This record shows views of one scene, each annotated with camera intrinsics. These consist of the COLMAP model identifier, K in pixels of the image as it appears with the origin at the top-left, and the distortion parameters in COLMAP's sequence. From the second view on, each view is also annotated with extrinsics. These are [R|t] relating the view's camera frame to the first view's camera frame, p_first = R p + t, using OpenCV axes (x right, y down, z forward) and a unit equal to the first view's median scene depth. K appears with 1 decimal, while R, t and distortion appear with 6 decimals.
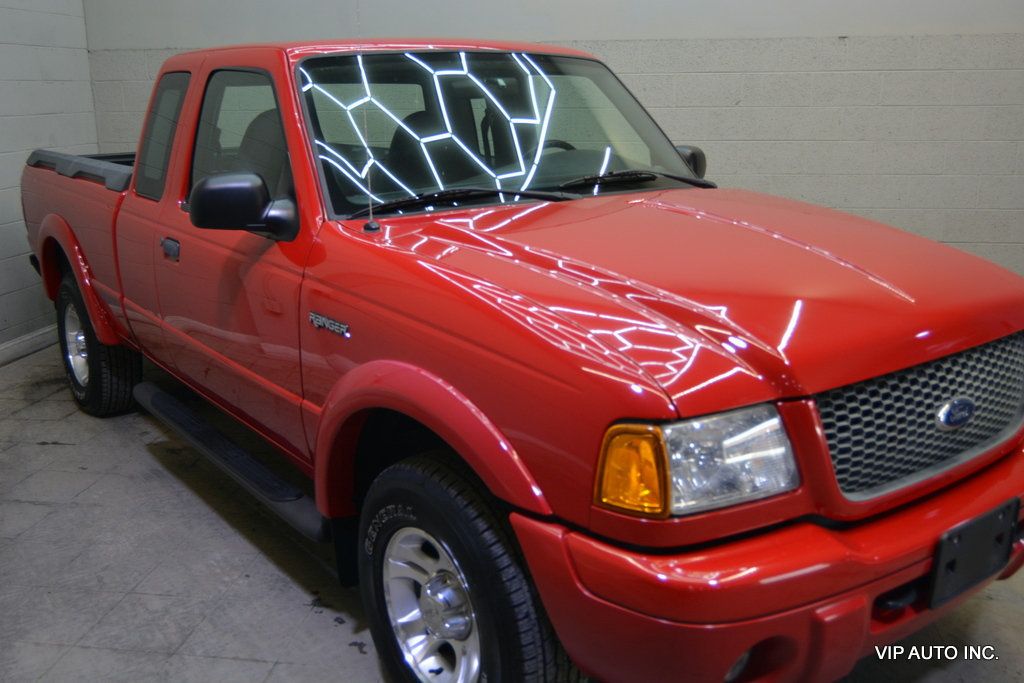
lens RADIAL K [[977.3, 0, 512.5], [0, 977.3, 338.9], [0, 0, 1]] dist [-0.009043, -0.005856]
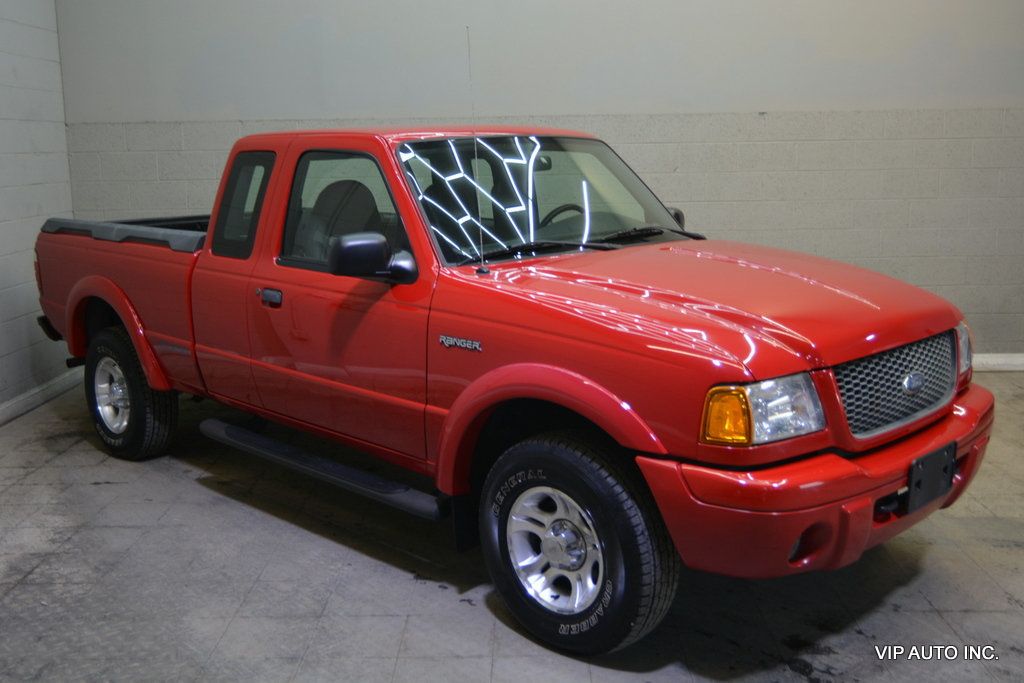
lens RADIAL K [[1066.2, 0, 512.0], [0, 1066.2, 341.5], [0, 0, 1]] dist [-0.011253, 0.016496]
pose [[0.990632, -0.028686, 0.133510, -0.301918], [0.038052, 0.996950, -0.068133, 0.082277], [-0.131148, 0.072575, 0.988703, -0.436453]]
